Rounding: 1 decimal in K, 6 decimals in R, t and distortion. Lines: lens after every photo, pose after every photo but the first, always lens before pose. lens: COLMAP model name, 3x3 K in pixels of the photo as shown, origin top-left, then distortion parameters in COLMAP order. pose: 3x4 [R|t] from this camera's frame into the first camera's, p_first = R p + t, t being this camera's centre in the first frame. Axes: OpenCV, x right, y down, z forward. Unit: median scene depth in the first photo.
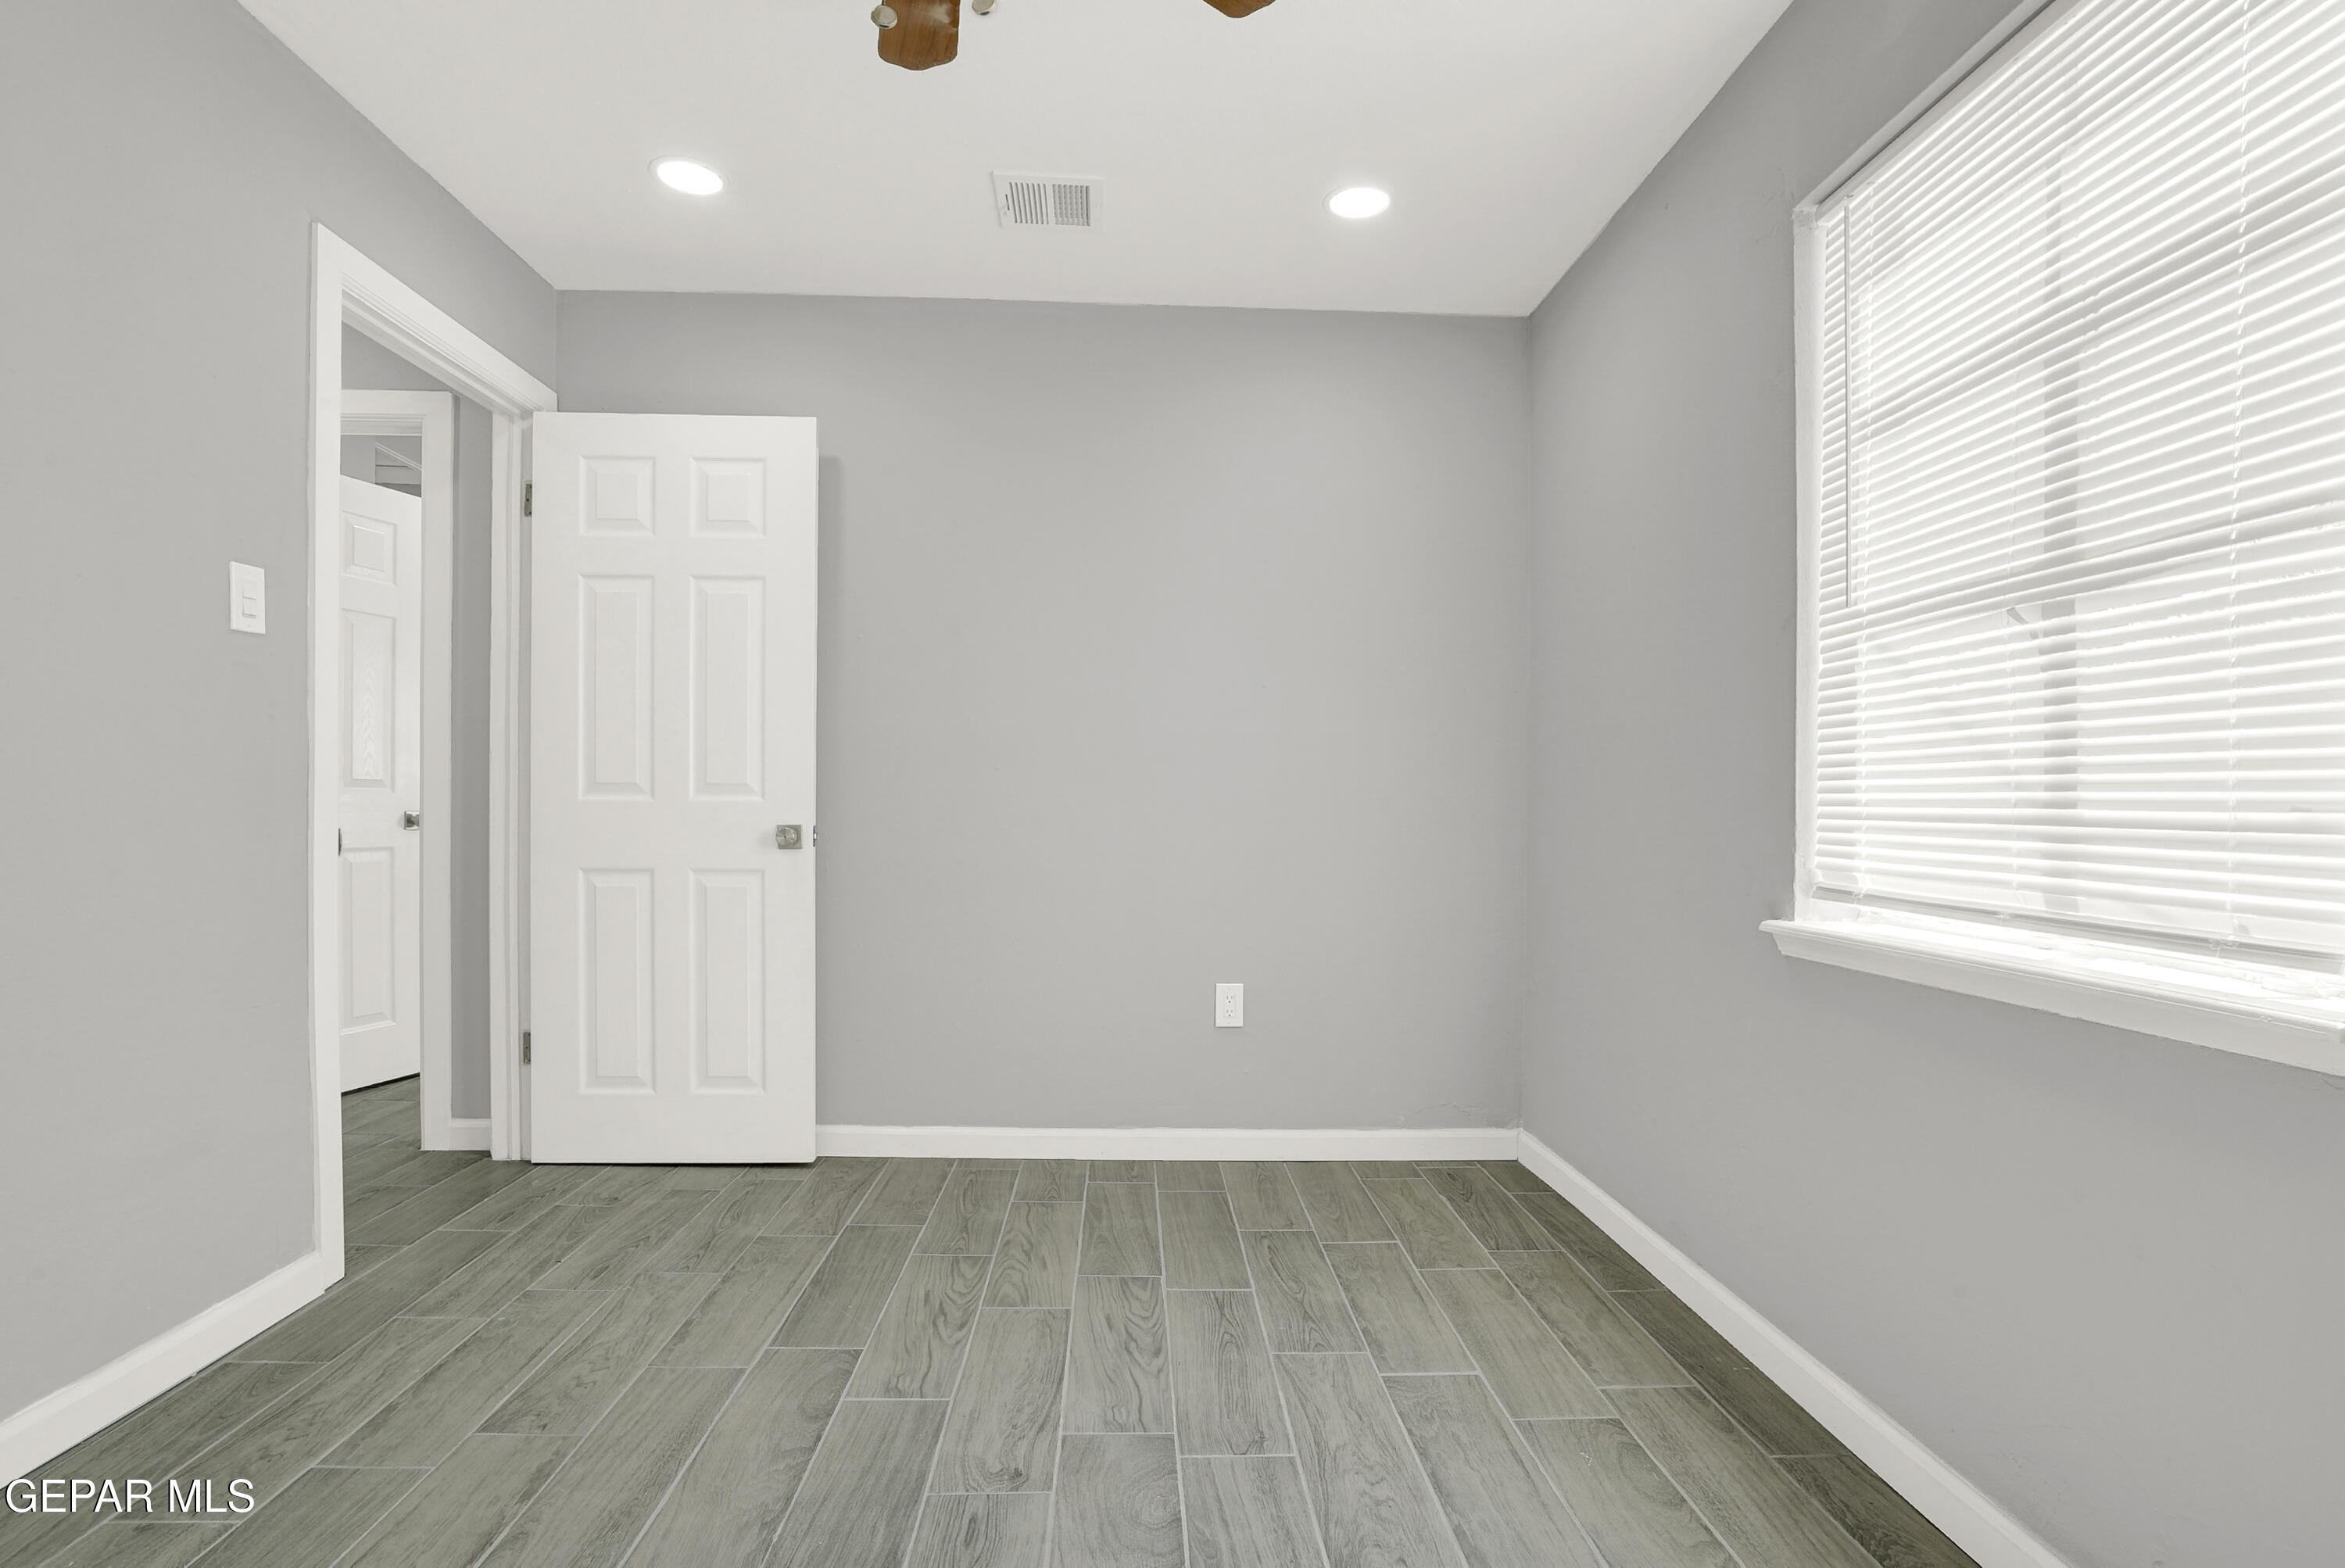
lens RADIAL K [[1166.8, 0, 1211.4], [0, 1166.8, 790.6], [0, 0, 1]] dist [-0.020093, 0.000111]
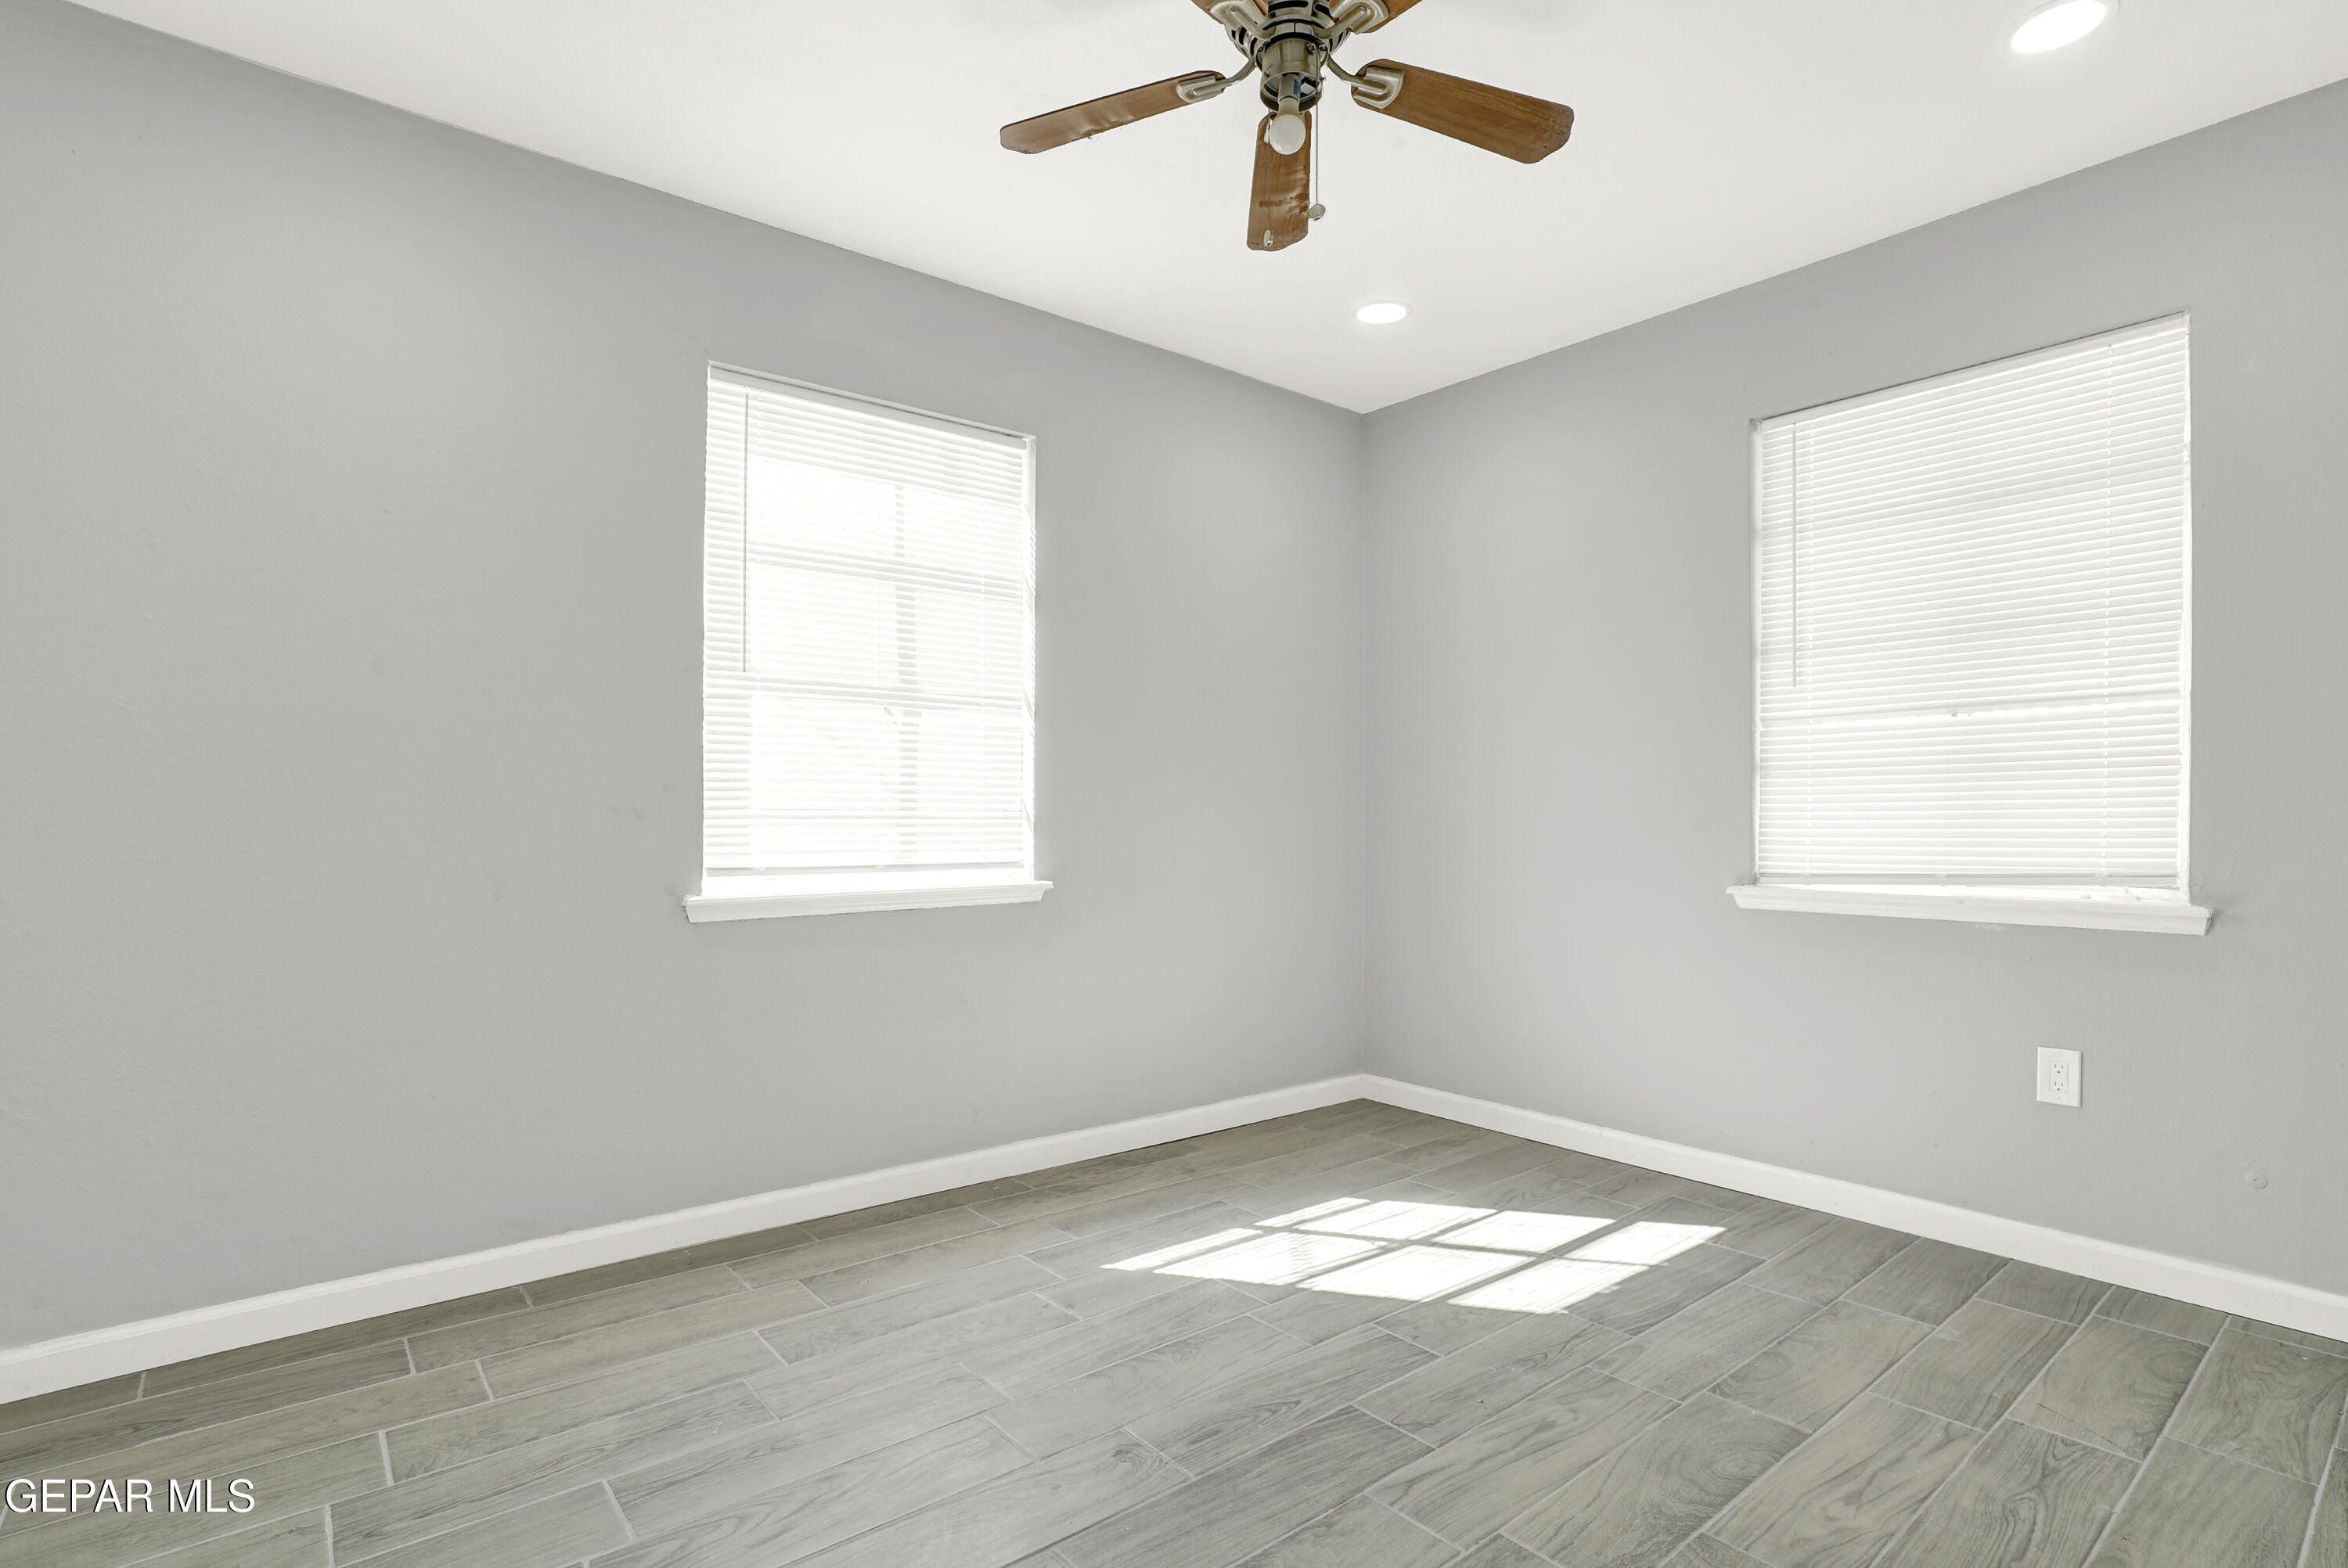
lens RADIAL K [[1119.1, 0, 1158.2], [0, 1119.1, 811.6], [0, 0, 1]] dist [-0.060881, 0.022306]
pose [[-0.576670, -0.009948, 0.816917, -0.869873], [-0.016440, 0.999865, 0.000571, 0.007044], [-0.816812, -0.013101, -0.576755, 1.357591]]
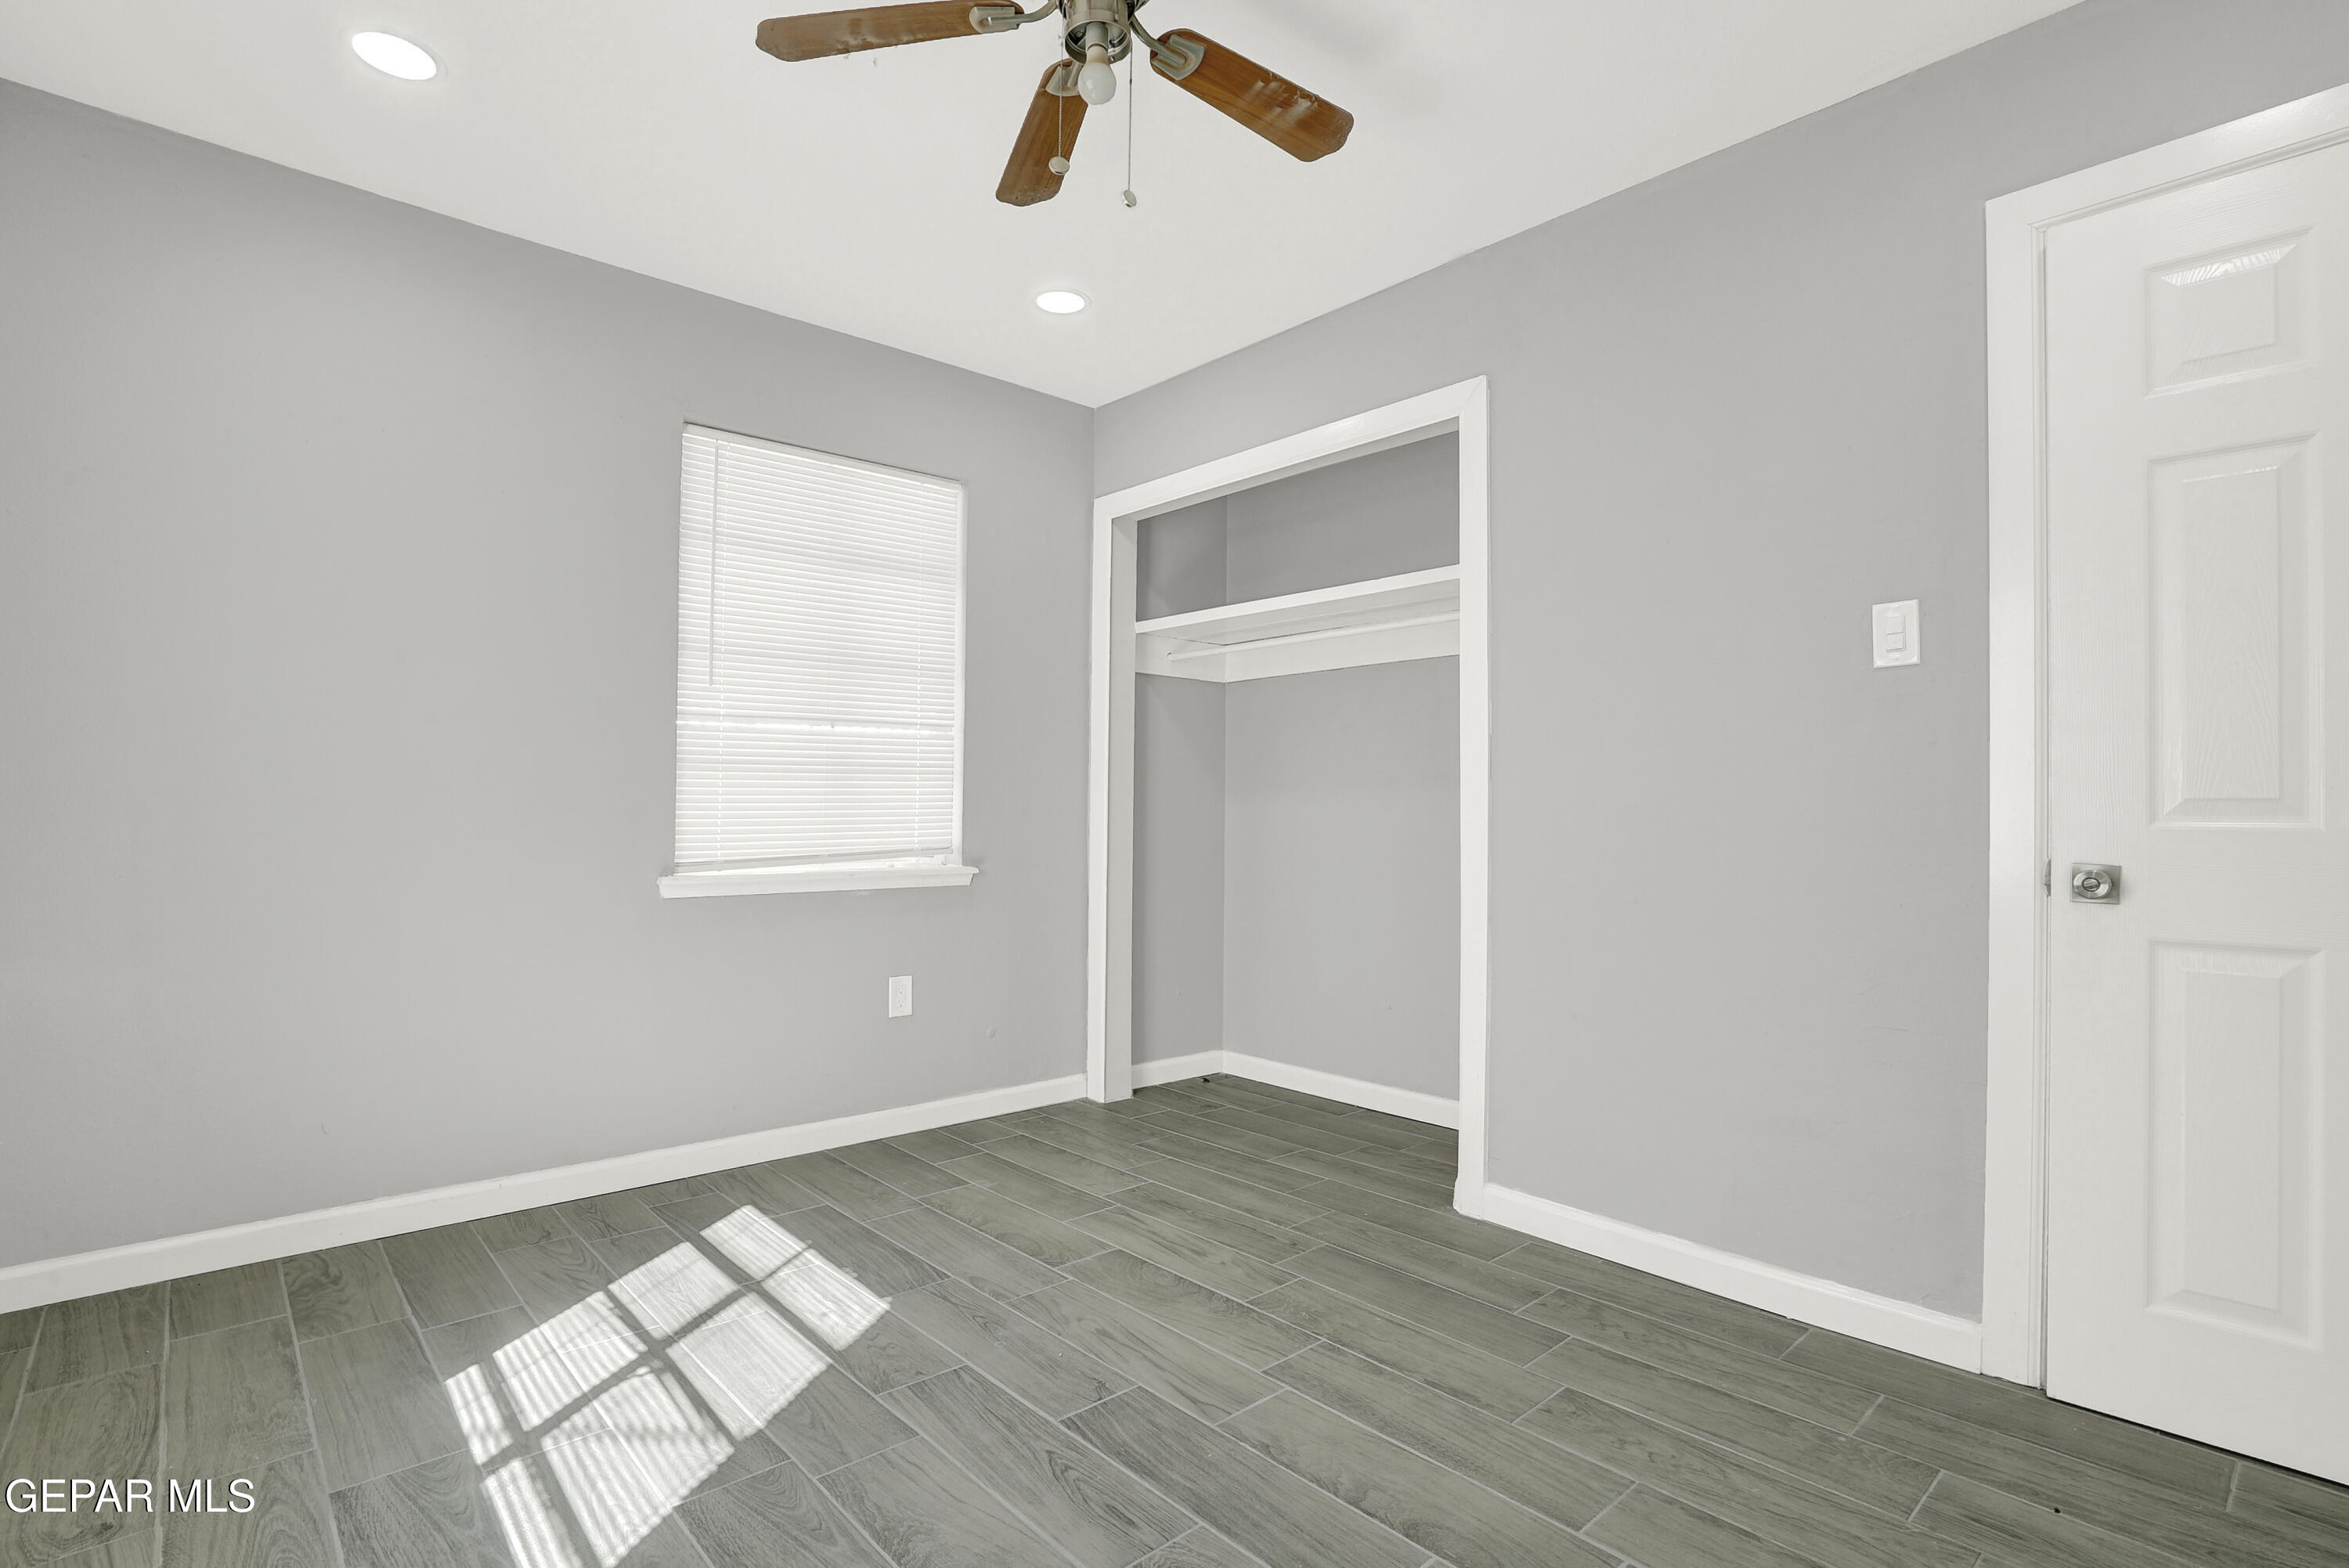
lens RADIAL K [[1127.7, 0, 1157.1], [0, 1127.7, 791.6], [0, 0, 1]] dist [-0.019024, 0.000262]
pose [[-0.793971, -0.027349, -0.607340, 0.318322], [-0.013445, 0.999533, -0.027433, 0.013142], [0.607807, -0.013615, -0.793968, 1.472444]]
